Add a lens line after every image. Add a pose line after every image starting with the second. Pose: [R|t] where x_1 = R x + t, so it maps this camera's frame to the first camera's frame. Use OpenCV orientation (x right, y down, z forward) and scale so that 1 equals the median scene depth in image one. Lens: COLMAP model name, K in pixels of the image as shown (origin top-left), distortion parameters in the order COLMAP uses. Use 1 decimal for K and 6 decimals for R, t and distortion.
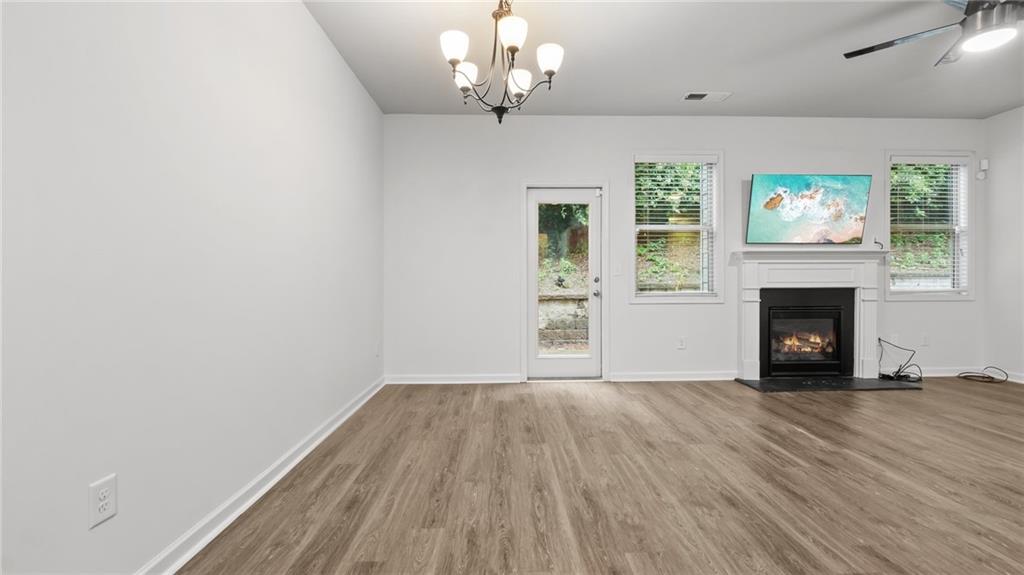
lens RADIAL K [[431.1, 0, 508.4], [0, 431.1, 292.2], [0, 0, 1]] dist [-0.013391, 0.001440]
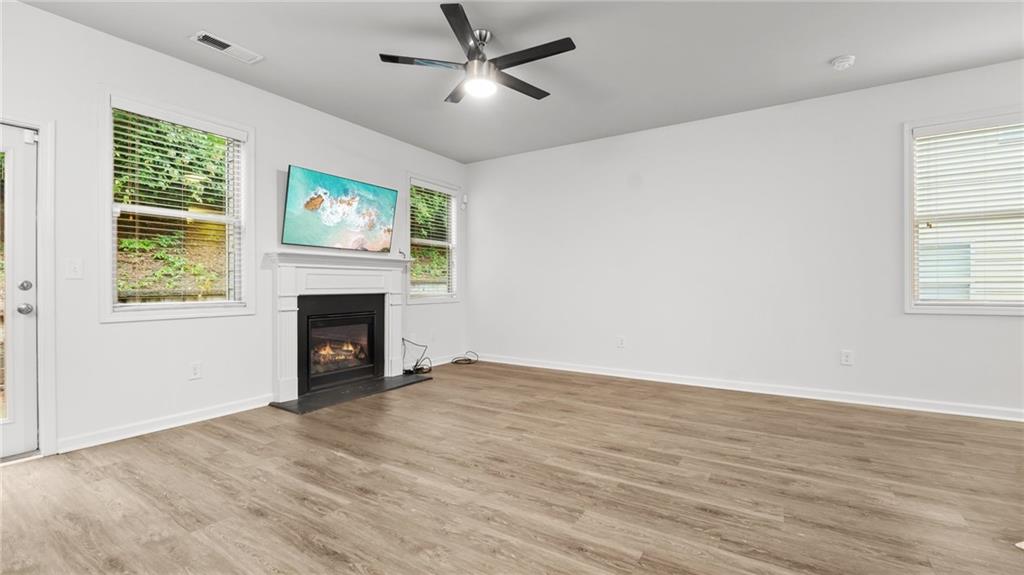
lens RADIAL K [[431.1, 0, 518.5], [0, 431.1, 272.9], [0, 0, 1]] dist [-0.013391, 0.001440]
pose [[0.546626, 0.026378, 0.836961, 0.087321], [0.022372, 0.998687, -0.046086, -0.004542], [-0.837078, 0.043916, 0.545318, 0.126381]]
